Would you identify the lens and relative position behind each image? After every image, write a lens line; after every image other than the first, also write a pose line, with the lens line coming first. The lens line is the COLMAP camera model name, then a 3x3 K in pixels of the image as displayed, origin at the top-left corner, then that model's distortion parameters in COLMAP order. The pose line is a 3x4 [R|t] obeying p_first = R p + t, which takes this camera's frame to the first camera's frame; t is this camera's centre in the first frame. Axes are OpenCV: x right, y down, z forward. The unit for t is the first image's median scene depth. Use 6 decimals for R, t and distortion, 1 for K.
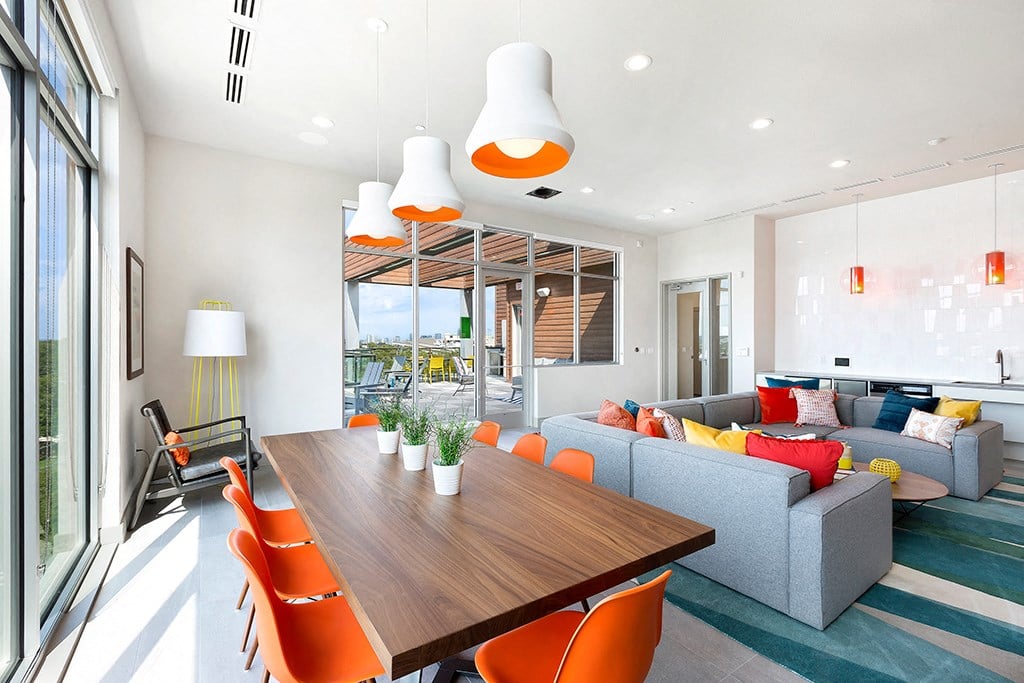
lens RADIAL K [[453.4, 0, 512.0], [0, 453.4, 341.5], [0, 0, 1]] dist [0.000181, 0.000254]
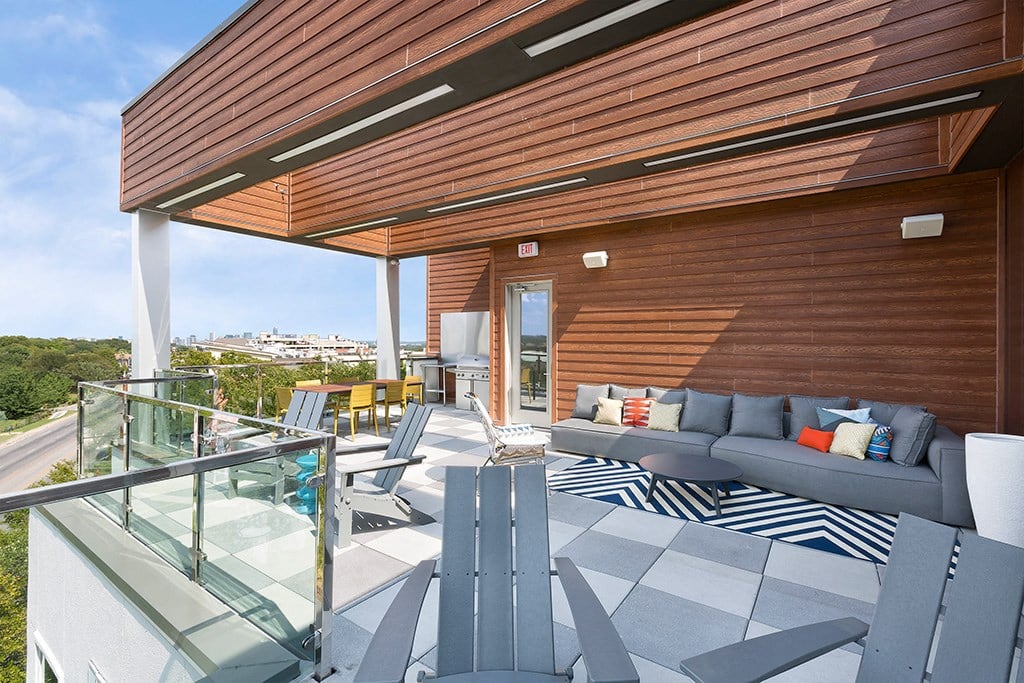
lens RADIAL K [[453.4, 0, 512.0], [0, 453.4, 341.5], [0, 0, 1]] dist [0.000181, 0.000254]
pose [[0.932108, 0.002193, 0.362173, -0.157209], [-0.001938, 0.999998, -0.001067, -0.009353], [-0.362174, 0.000293, 0.932110, 0.402165]]
